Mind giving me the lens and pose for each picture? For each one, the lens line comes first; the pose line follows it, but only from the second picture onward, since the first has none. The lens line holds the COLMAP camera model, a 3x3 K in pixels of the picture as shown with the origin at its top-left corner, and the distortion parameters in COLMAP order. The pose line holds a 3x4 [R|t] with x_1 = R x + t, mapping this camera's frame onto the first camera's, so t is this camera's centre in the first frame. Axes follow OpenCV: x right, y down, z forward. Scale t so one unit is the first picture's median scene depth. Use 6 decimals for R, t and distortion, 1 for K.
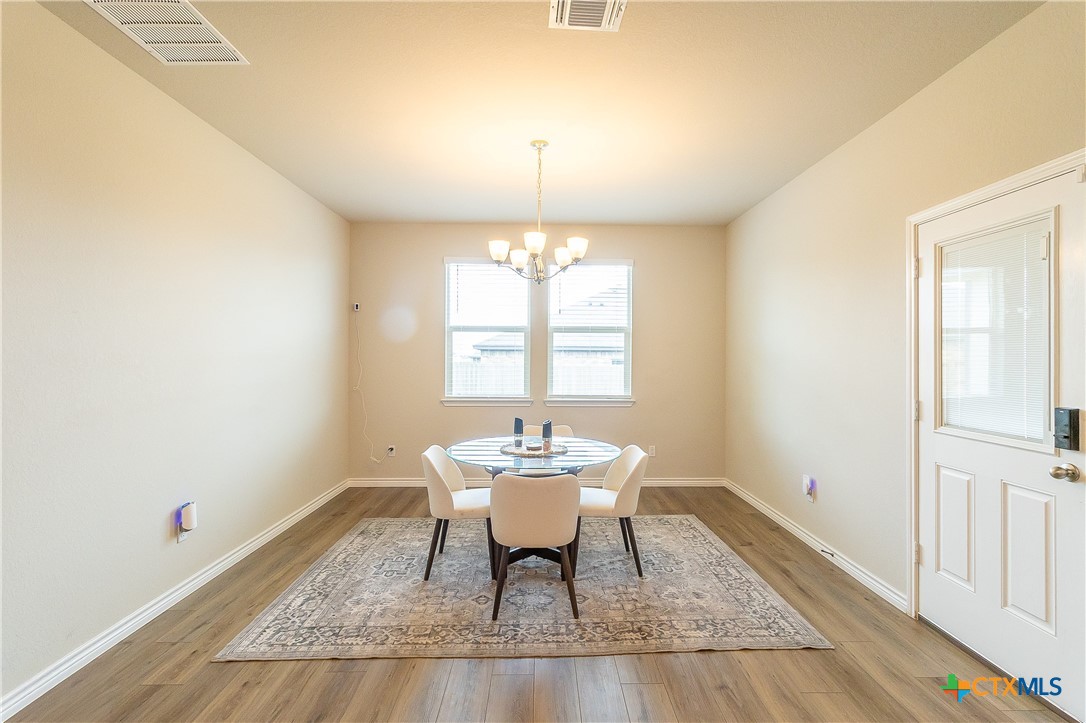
lens RADIAL K [[497.5, 0, 548.4], [0, 497.5, 358.9], [0, 0, 1]] dist [0.002943, -0.001624]
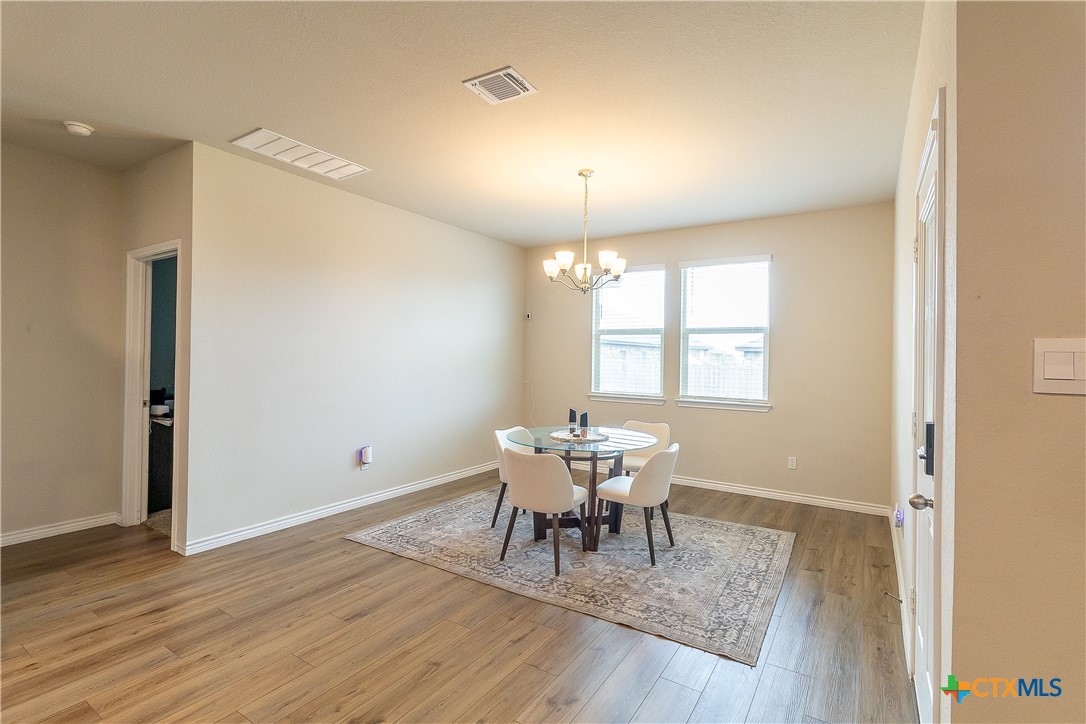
lens RADIAL K [[497.5, 0, 551.4], [0, 497.5, 357.0], [0, 0, 1]] dist [0.002943, -0.001624]
pose [[0.833195, 0.007649, -0.552926, 0.513839], [-0.011725, 0.999924, -0.003836, 0.001729], [0.552854, 0.009679, 0.833222, -0.003101]]
